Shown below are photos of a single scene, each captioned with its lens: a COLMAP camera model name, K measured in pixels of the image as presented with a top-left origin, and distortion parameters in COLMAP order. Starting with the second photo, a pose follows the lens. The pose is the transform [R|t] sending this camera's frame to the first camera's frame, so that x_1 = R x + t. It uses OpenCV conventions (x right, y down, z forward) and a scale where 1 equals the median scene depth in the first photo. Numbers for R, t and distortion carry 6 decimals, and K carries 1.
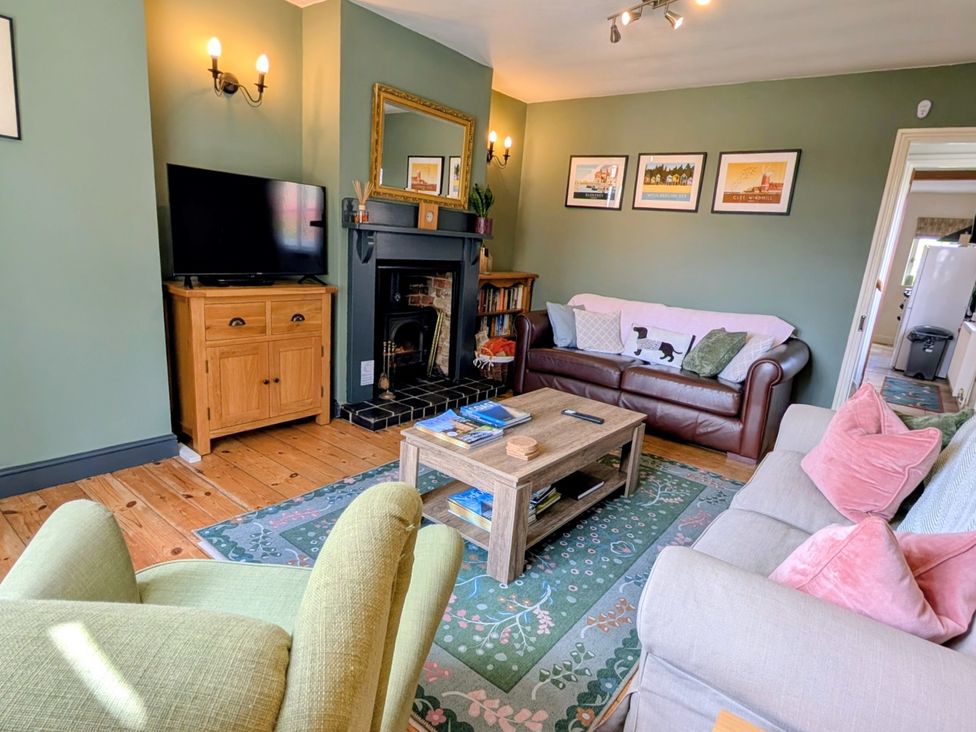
lens RADIAL K [[538.9, 0, 488.0], [0, 538.9, 366.0], [0, 0, 1]] dist [0.003235, 0.000265]
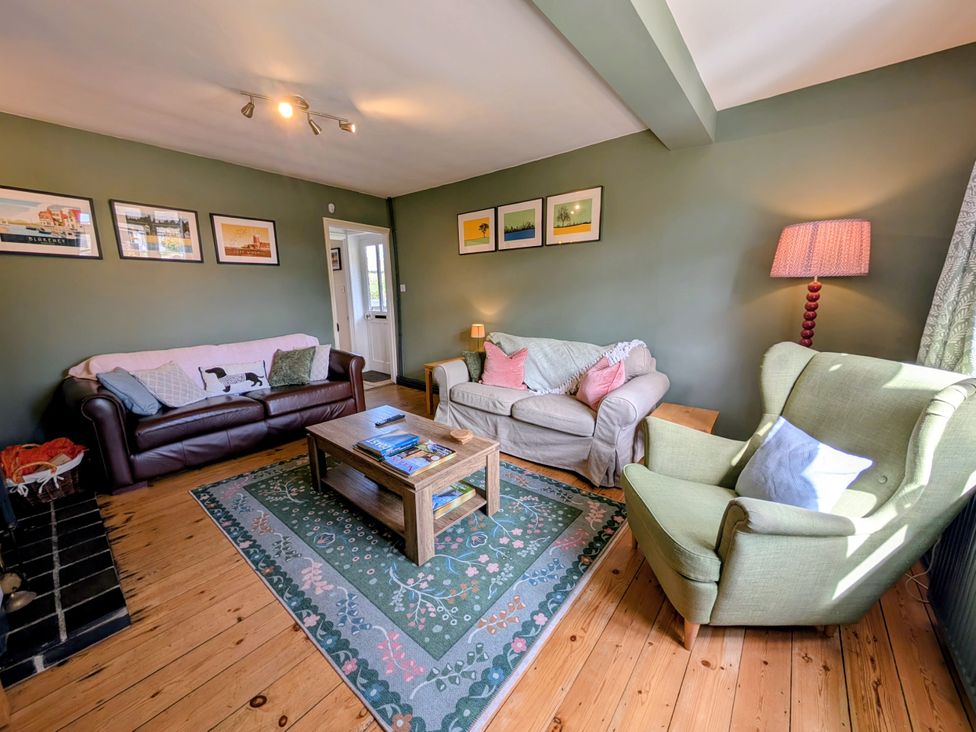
lens RADIAL K [[365.7, 0, 488.0], [0, 365.7, 366.0], [0, 0, 1]] dist [0.001161, 0.000250]
pose [[0.029413, -0.278074, 0.960109, -0.444123], [0.245229, 0.933177, 0.262761, -0.144250], [-0.969019, 0.227718, 0.095639, 0.409783]]
